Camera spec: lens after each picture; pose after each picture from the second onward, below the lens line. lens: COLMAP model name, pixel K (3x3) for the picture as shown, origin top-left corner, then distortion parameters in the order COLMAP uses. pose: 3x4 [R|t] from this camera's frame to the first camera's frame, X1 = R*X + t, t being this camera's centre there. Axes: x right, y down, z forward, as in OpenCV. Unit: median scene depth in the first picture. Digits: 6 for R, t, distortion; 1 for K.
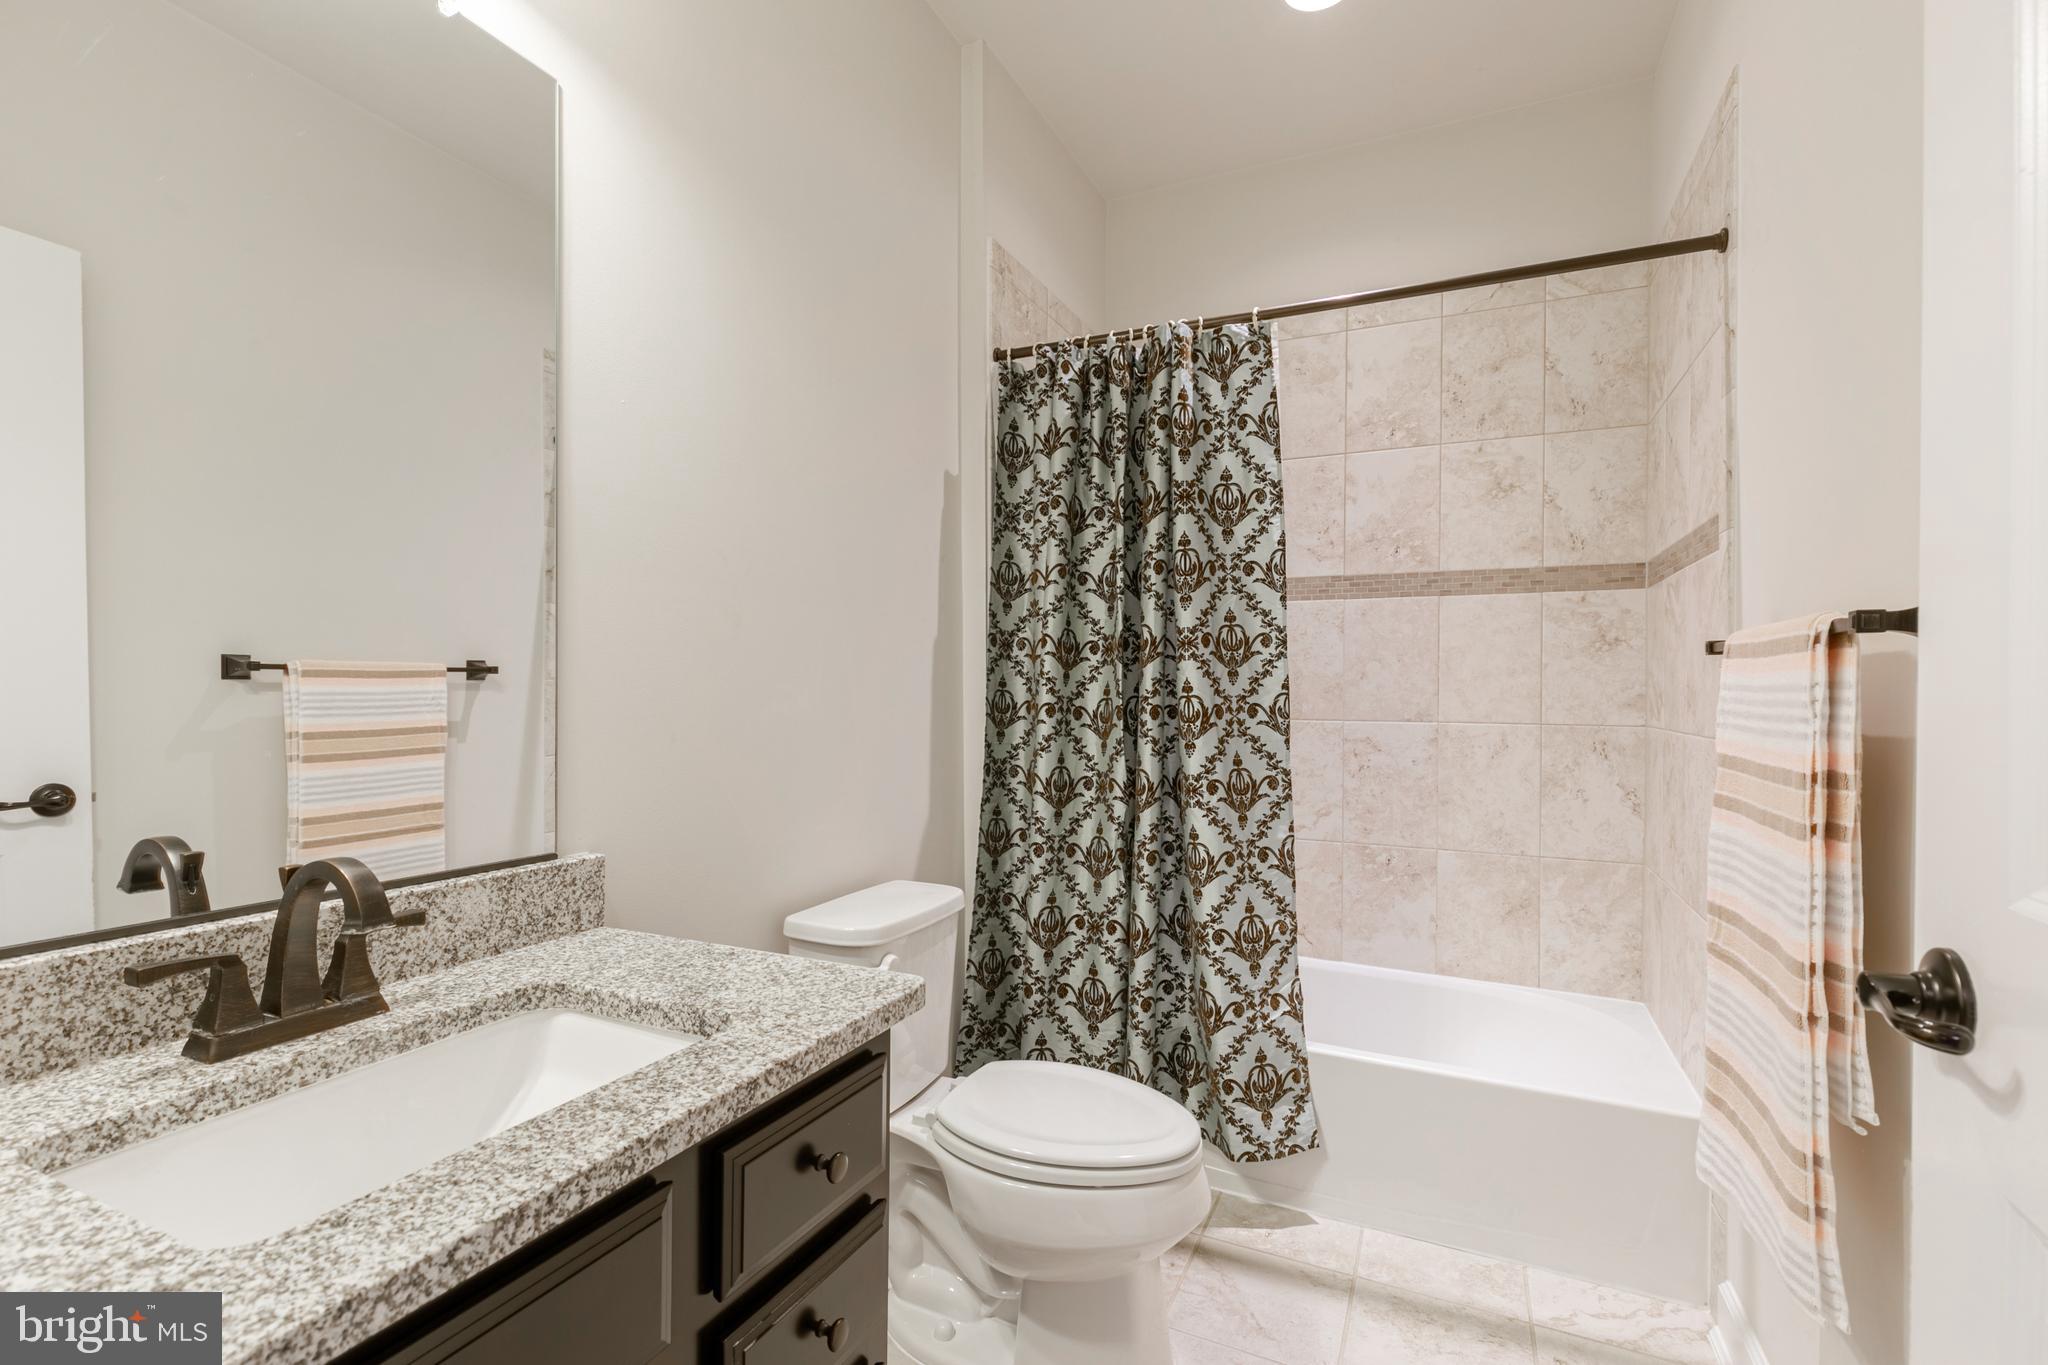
lens RADIAL K [[928.7, 0, 1012.1], [0, 928.7, 699.7], [0, 0, 1]] dist [-0.000058, -0.000088]
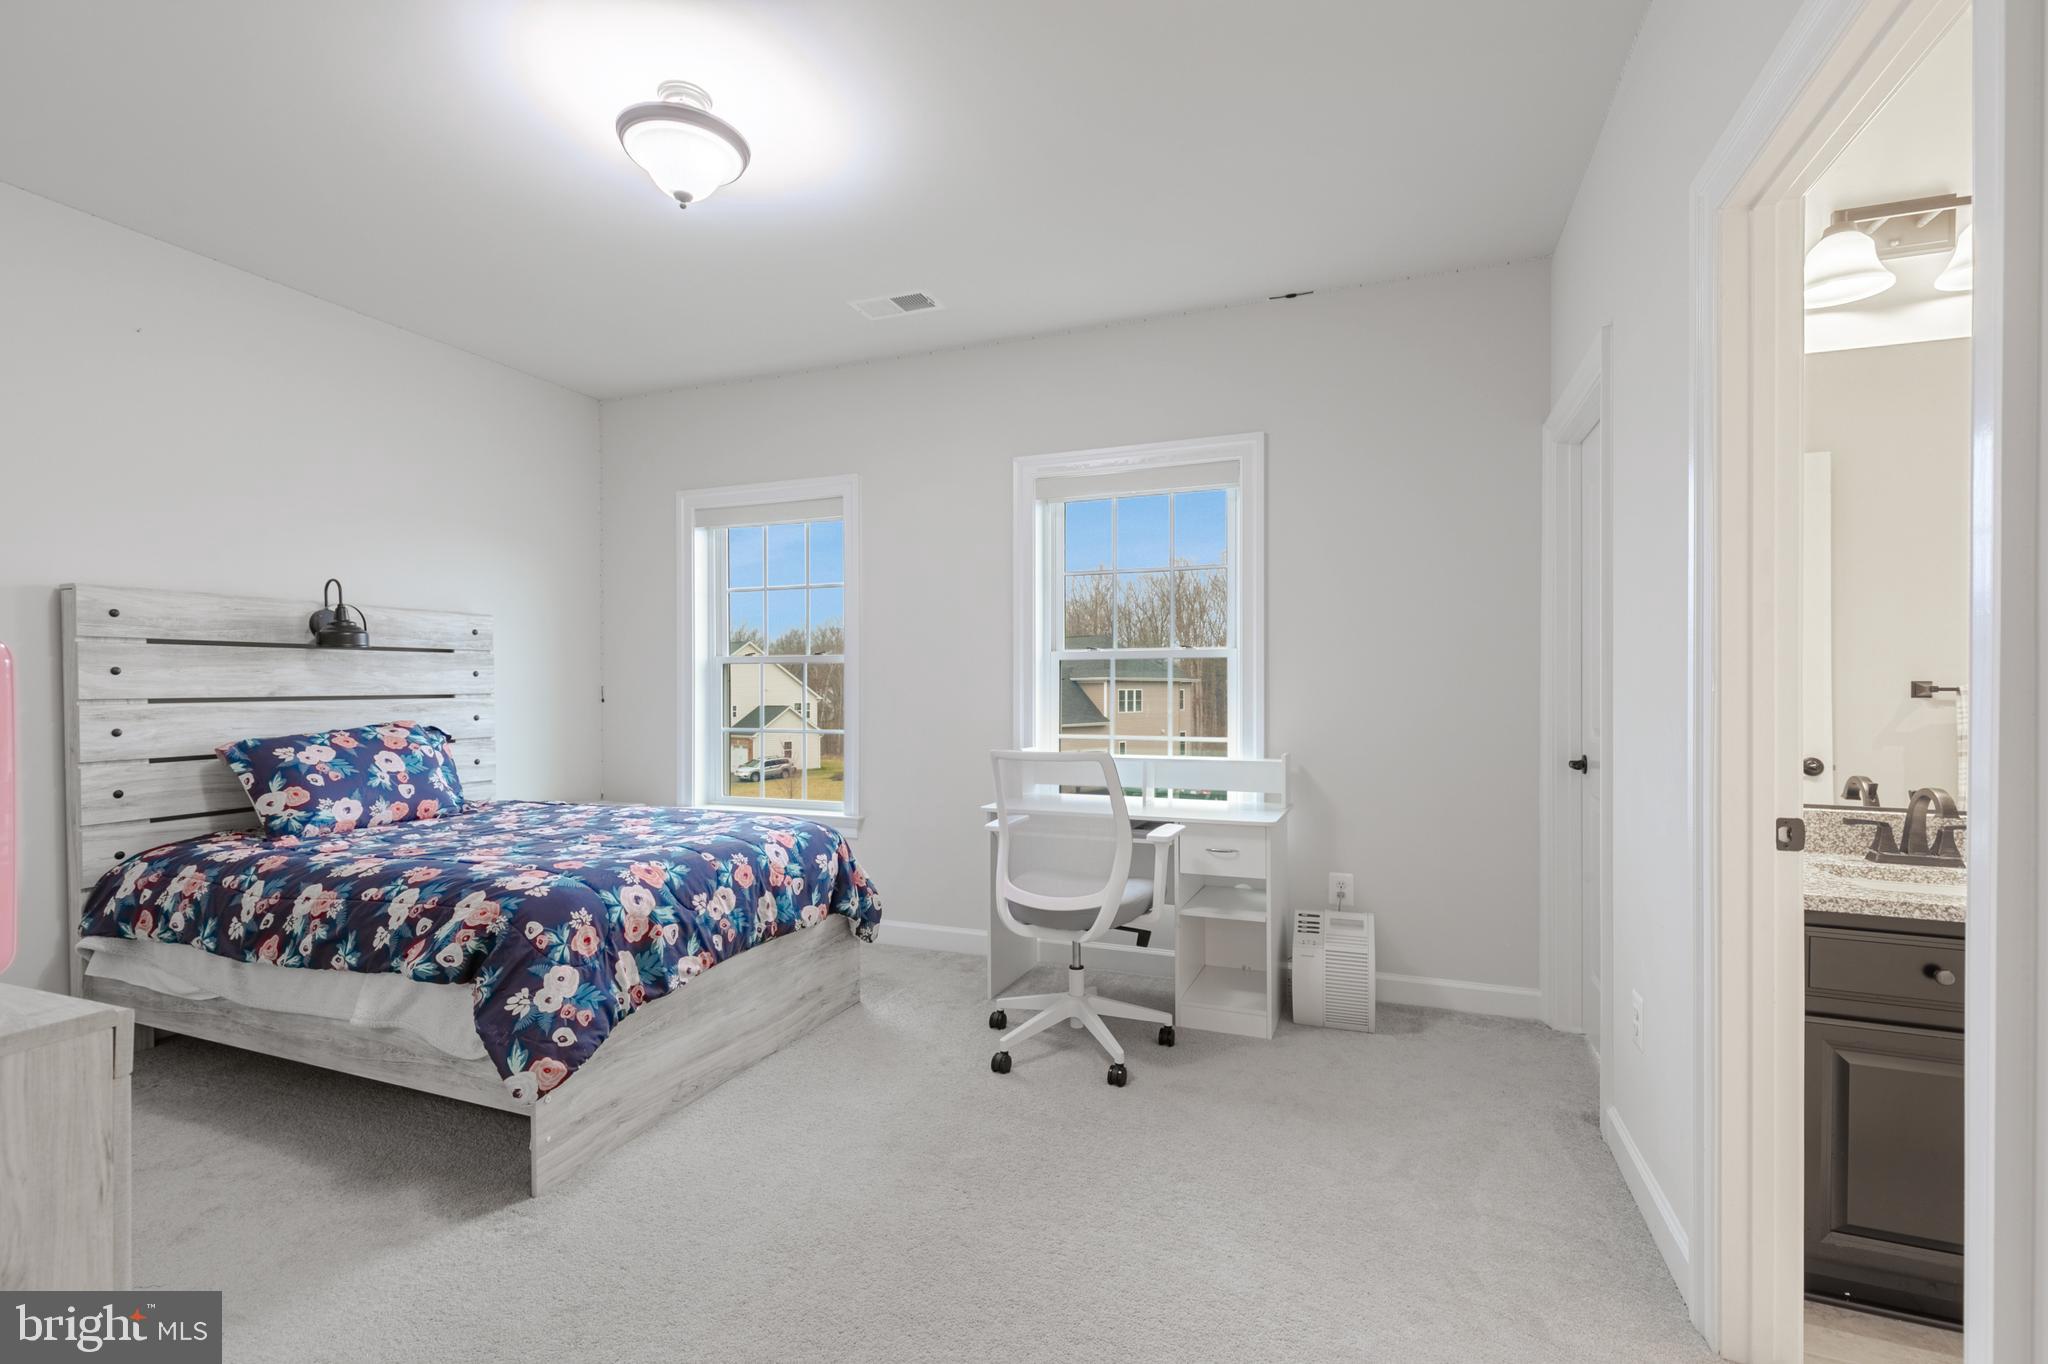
lens RADIAL K [[928.7, 0, 1019.5], [0, 928.7, 697.3], [0, 0, 1]] dist [-0.000058, -0.000088]
pose [[0.075528, 0.004655, -0.997133, 0.602118], [-0.008712, 0.999954, 0.004008, -0.018388], [0.997106, 0.008384, 0.075566, -0.618138]]
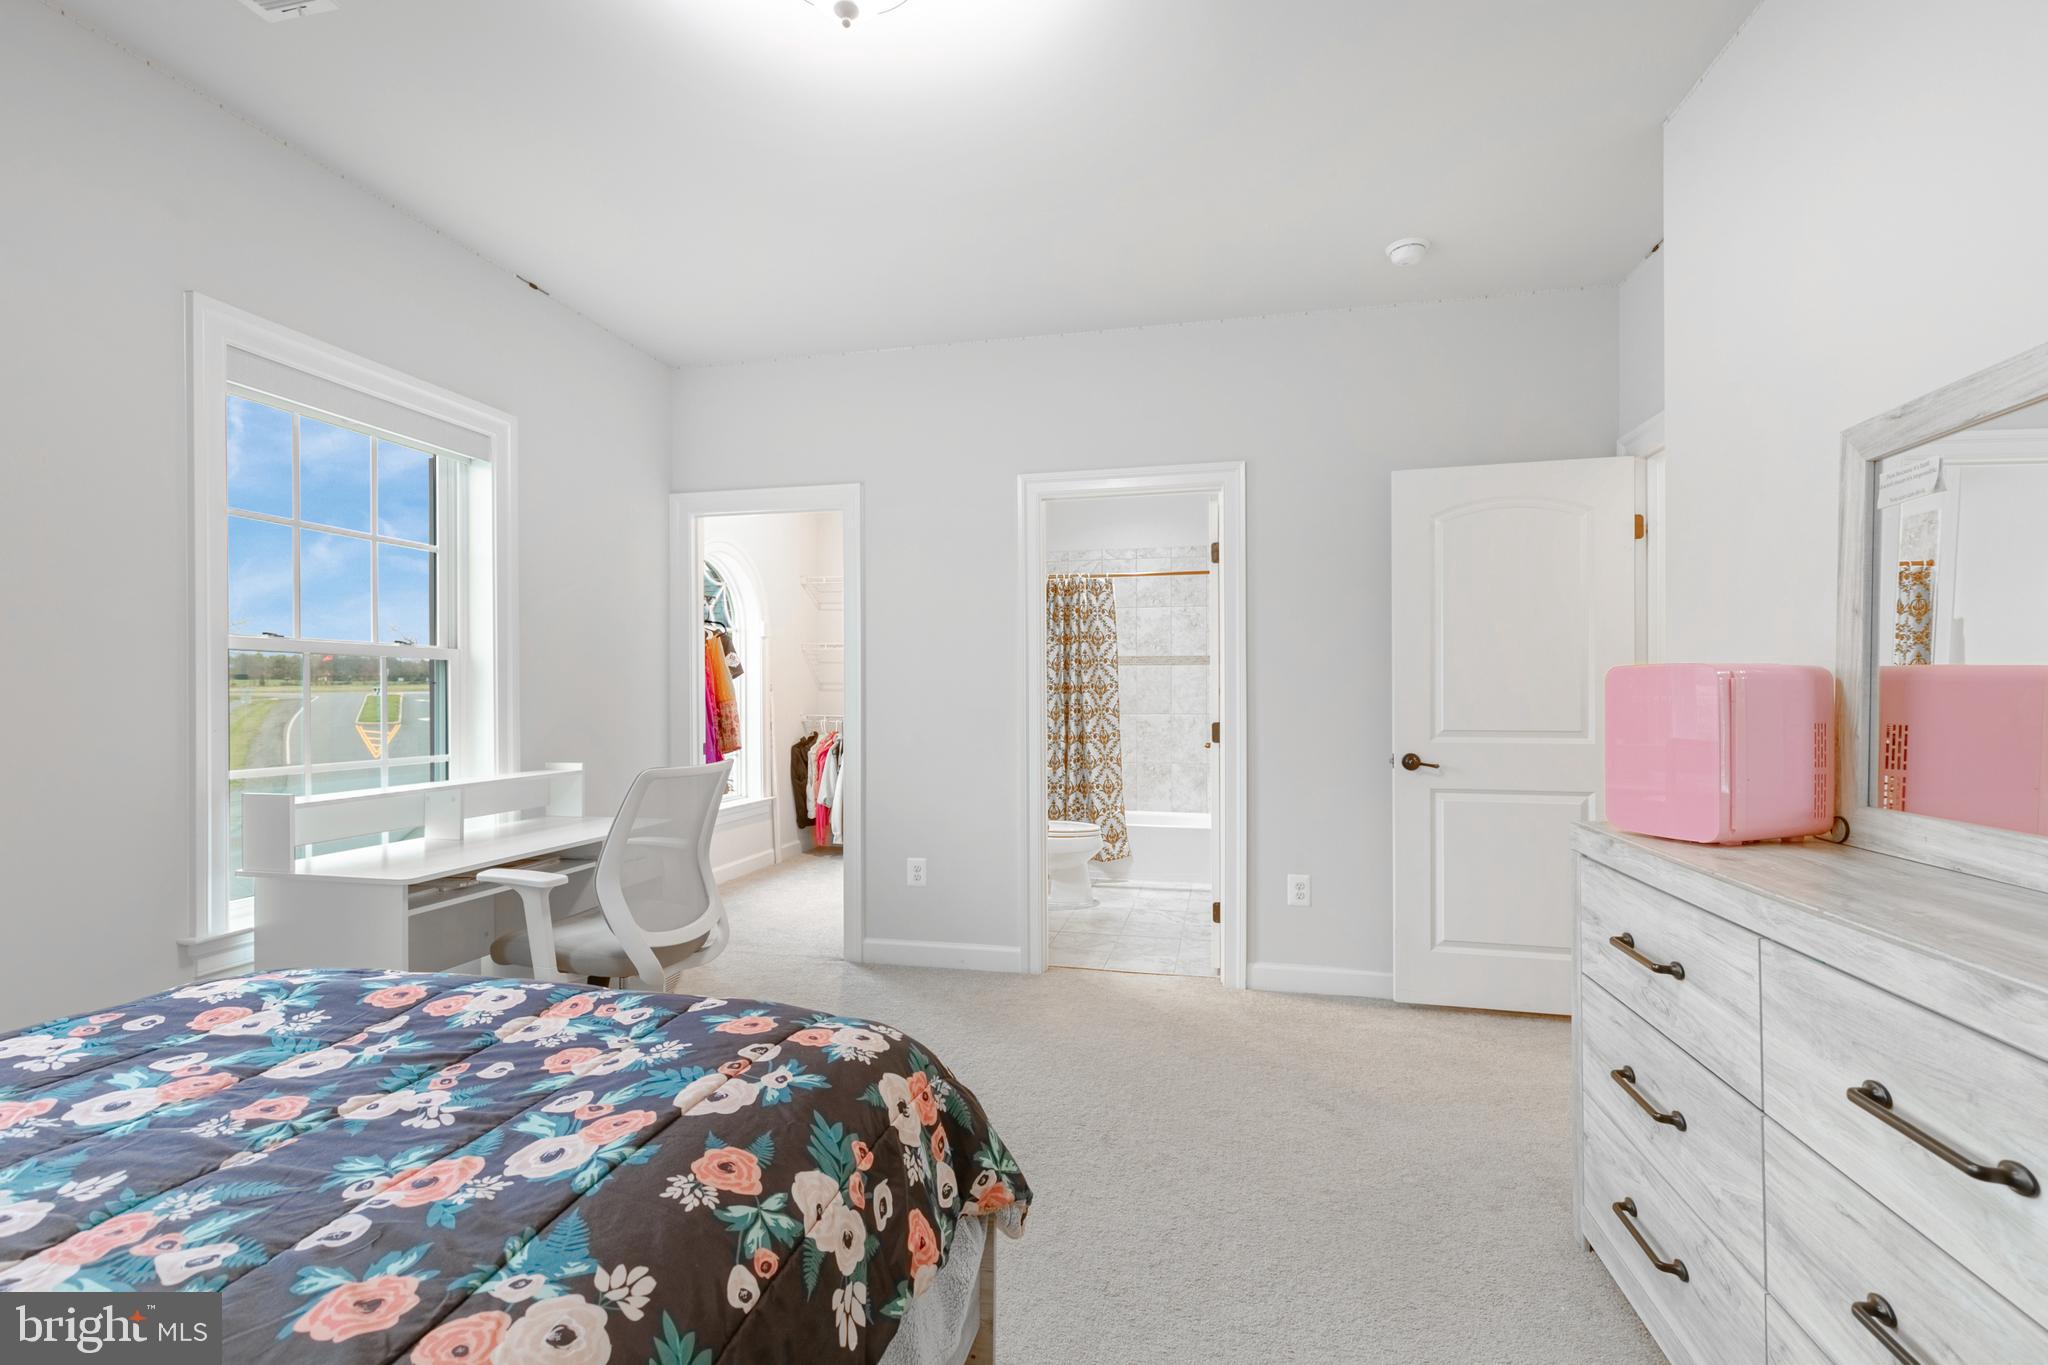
lens RADIAL K [[928.7, 0, 1024.3], [0, 928.7, 690.6], [0, 0, 1]] dist [-0.000058, -0.000088]
pose [[0.974510, -0.004117, 0.224306, -0.650019], [0.006936, 0.999907, -0.011778, -0.016950], [-0.224236, 0.013034, 0.974448, -1.787172]]
